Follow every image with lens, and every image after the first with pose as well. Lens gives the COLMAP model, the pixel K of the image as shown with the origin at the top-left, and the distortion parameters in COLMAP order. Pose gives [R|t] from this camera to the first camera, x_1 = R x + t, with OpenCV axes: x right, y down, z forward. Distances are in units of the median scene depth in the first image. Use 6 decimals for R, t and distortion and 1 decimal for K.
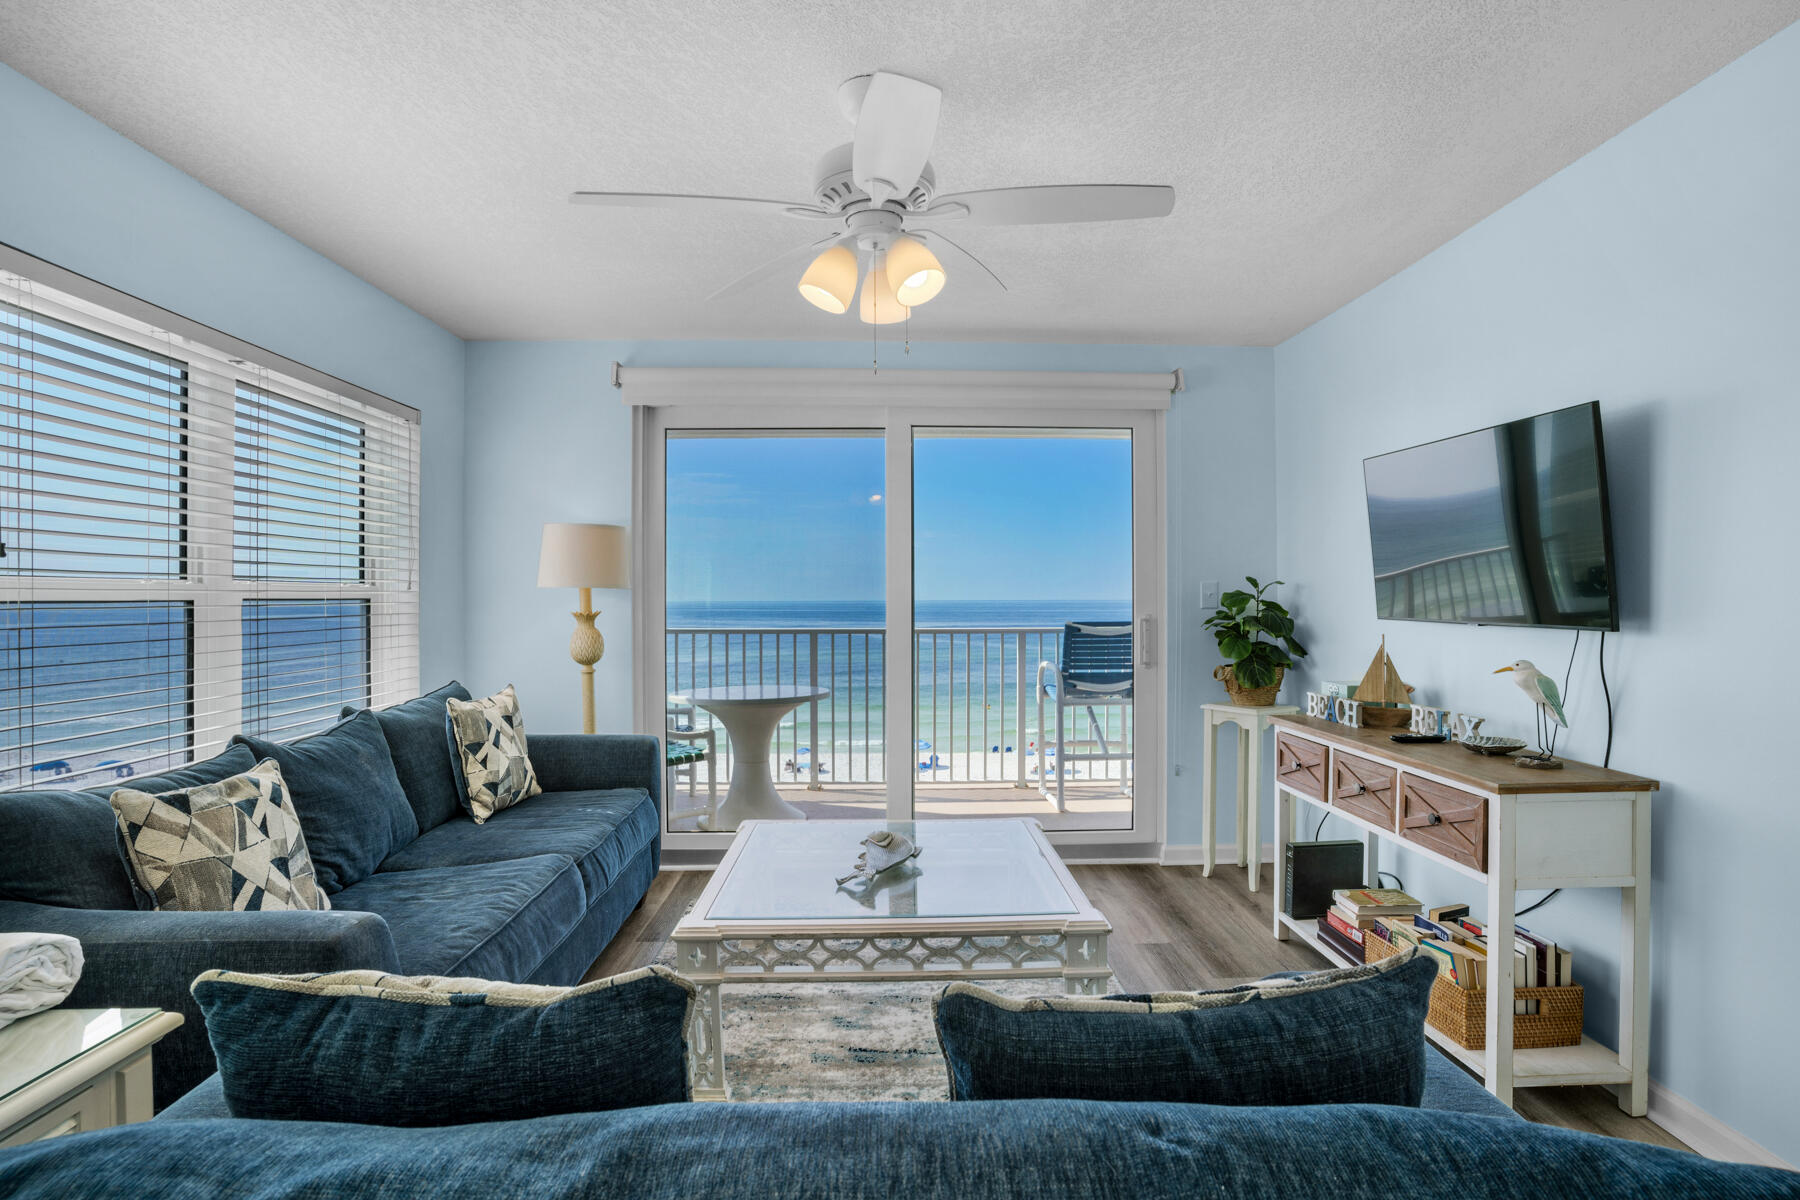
lens RADIAL K [[907.9, 0, 900.0], [0, 907.9, 600.0], [0, 0, 1]] dist [-0.012023, 0.001214]
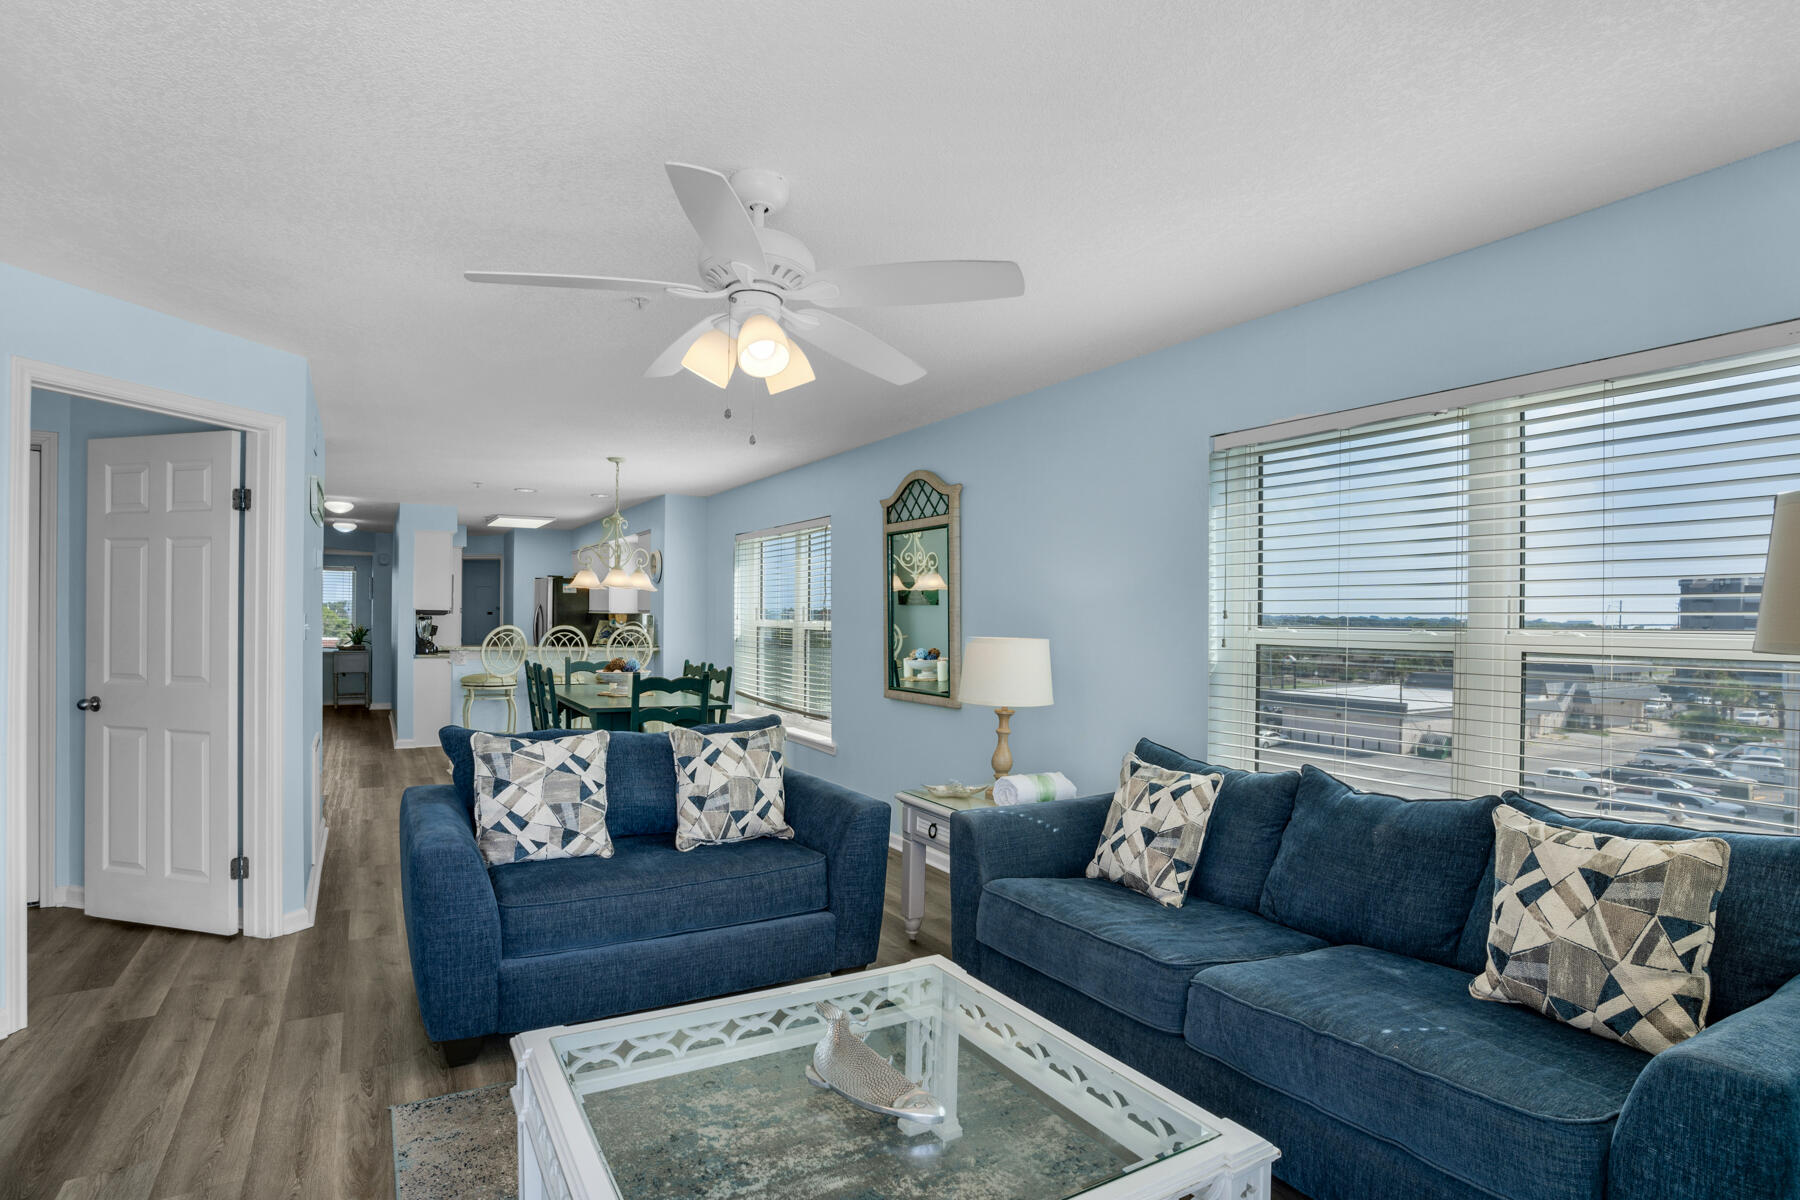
lens RADIAL K [[918.5, 0, 907.9], [0, 918.5, 616.4], [0, 0, 1]] dist [-0.069876, 0.032903]
pose [[-0.868912, -0.004971, -0.494941, 0.230283], [-0.007402, 0.999968, 0.002951, -0.032015], [0.494910, 0.006227, -0.868922, 1.370781]]
